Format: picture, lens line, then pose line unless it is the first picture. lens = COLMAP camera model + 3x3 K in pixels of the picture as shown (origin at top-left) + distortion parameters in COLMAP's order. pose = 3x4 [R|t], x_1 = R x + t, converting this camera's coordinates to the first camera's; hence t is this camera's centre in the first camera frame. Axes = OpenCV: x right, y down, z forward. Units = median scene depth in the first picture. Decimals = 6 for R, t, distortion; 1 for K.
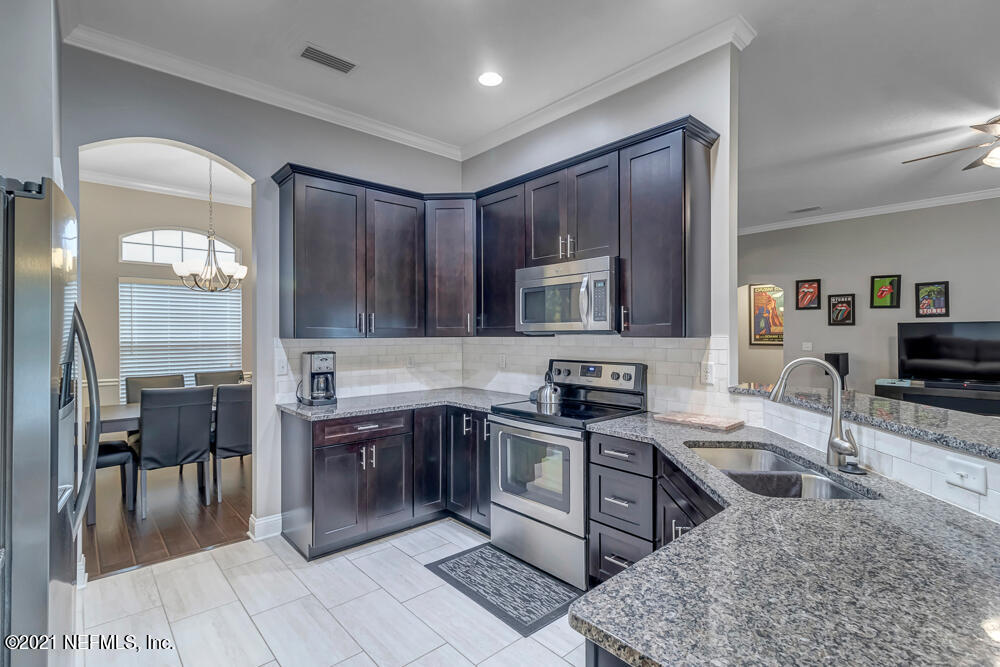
lens RADIAL K [[481.7, 0, 488.2], [0, 481.7, 333.8], [0, 0, 1]] dist [0.000194, -0.000068]
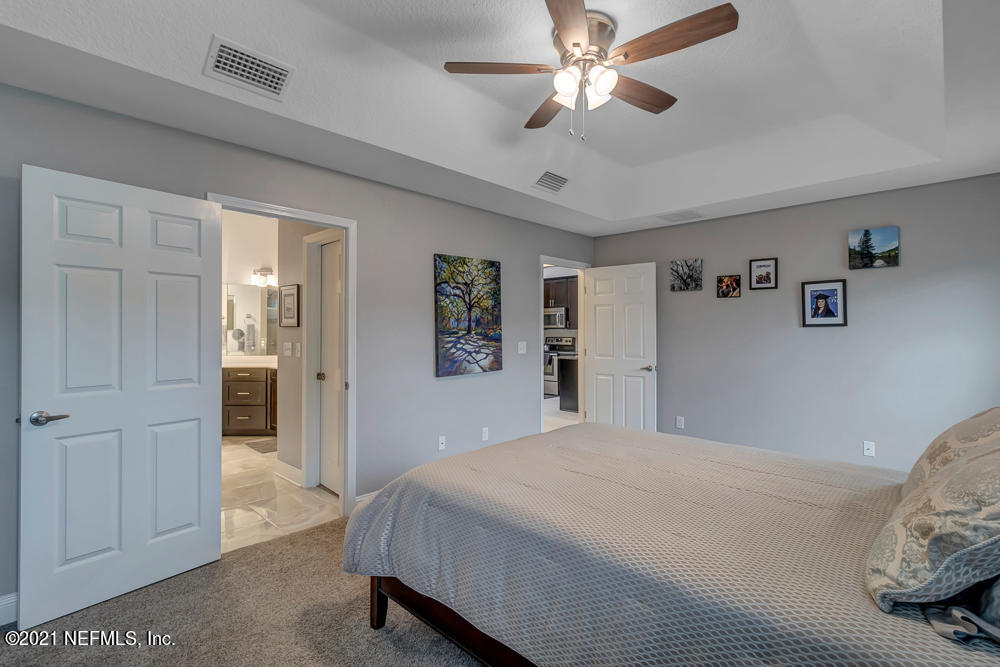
lens RADIAL K [[470.5, 0, 515.2], [0, 470.5, 327.8], [0, 0, 1]] dist [0.000511, 0.000255]
pose [[0.993055, 0.003352, 0.117602, -0.416683], [-0.002275, 0.999954, -0.009291, 0.021425], [-0.117628, 0.008959, 0.993017, -1.935123]]
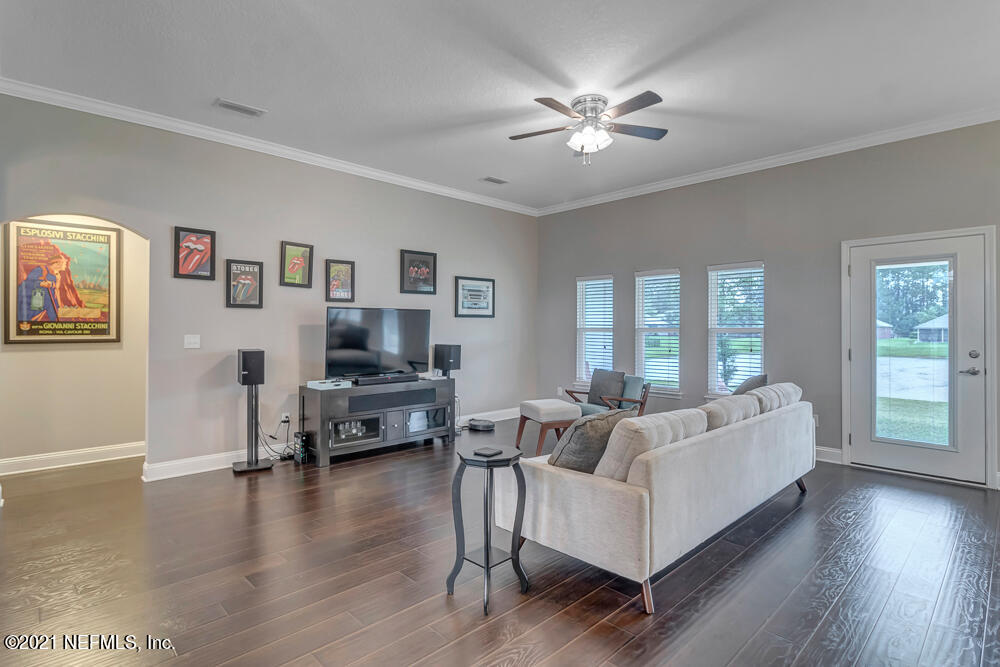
lens RADIAL K [[516.6, 0, 499.5], [0, 516.6, 328.4], [0, 0, 1]] dist [0.000448, -0.000335]
pose [[-0.055090, 0.007212, 0.998455, 0.020719], [0.002311, 0.999972, -0.007096, 0.031532], [-0.998479, 0.001916, -0.055105, 1.334371]]
